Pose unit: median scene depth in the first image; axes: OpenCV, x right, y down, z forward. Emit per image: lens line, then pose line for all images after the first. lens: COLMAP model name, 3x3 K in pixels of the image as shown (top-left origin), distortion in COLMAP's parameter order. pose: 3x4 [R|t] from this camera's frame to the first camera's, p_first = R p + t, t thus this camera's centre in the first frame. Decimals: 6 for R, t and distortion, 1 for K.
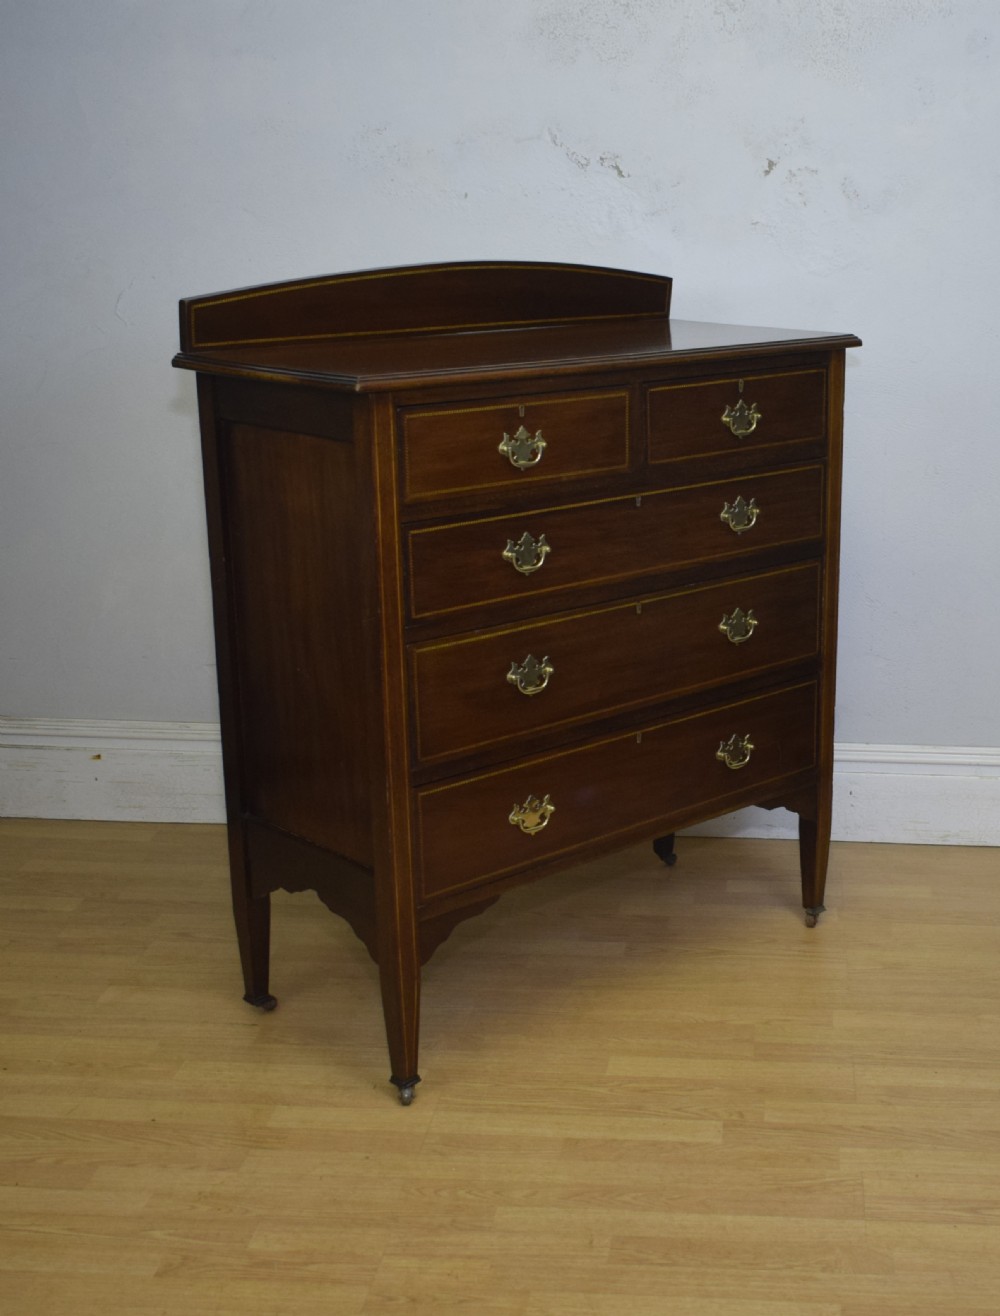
lens RADIAL K [[1884.9, 0, 788.7], [0, 1884.9, 763.2], [0, 0, 1]] dist [-0.014843, 0.011668]
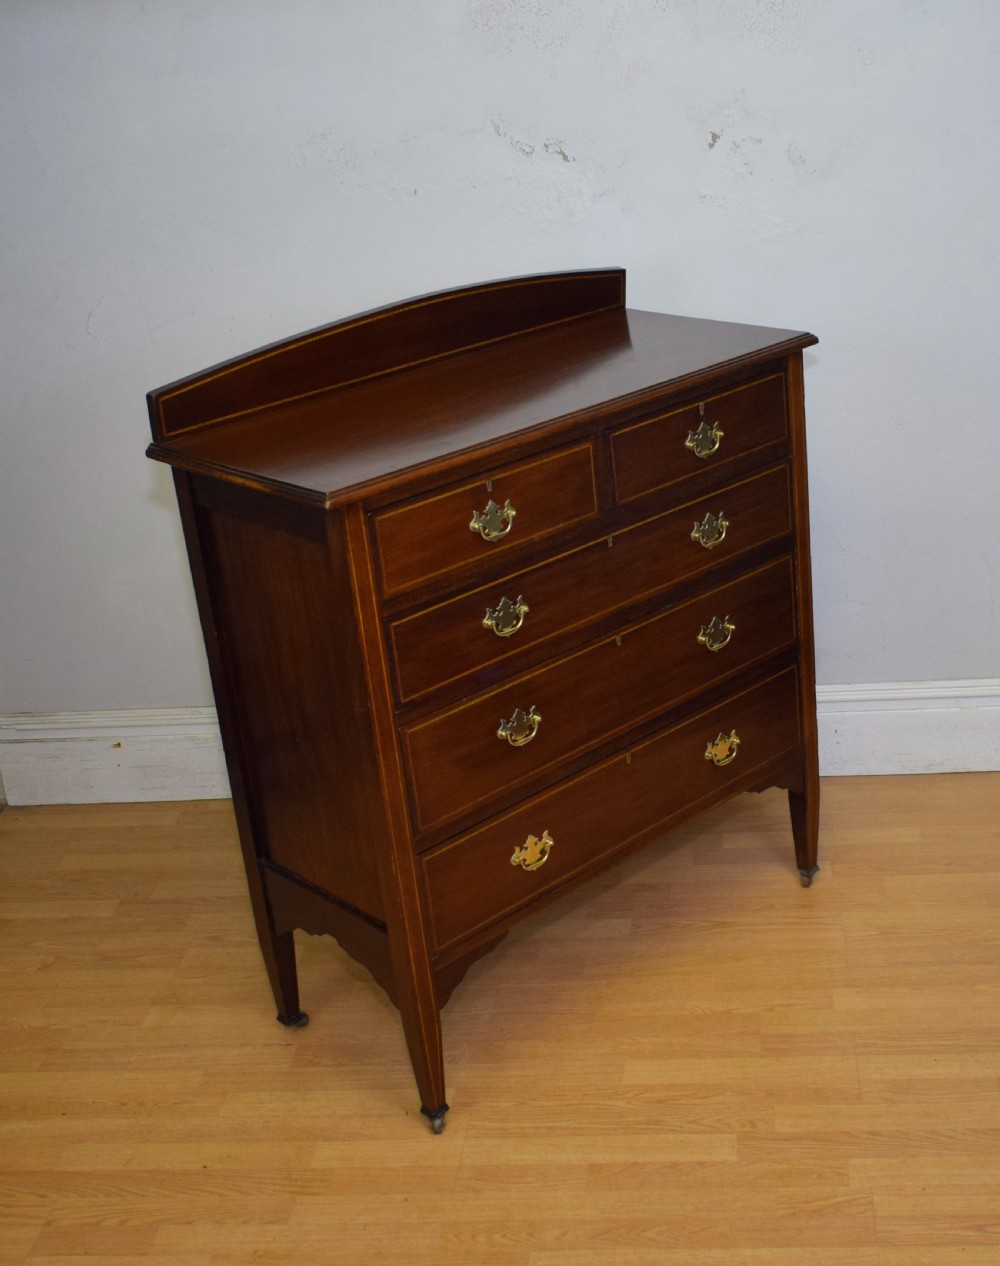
lens RADIAL K [[1792.6, 0, 700.1], [0, 1792.6, 681.8], [0, 0, 1]] dist [-0.009577, 0.000962]
pose [[0.996496, -0.069170, -0.047026, 0.009177], [0.073912, 0.991403, 0.107969, -0.164864], [0.039153, -0.111066, 0.993041, 0.029614]]
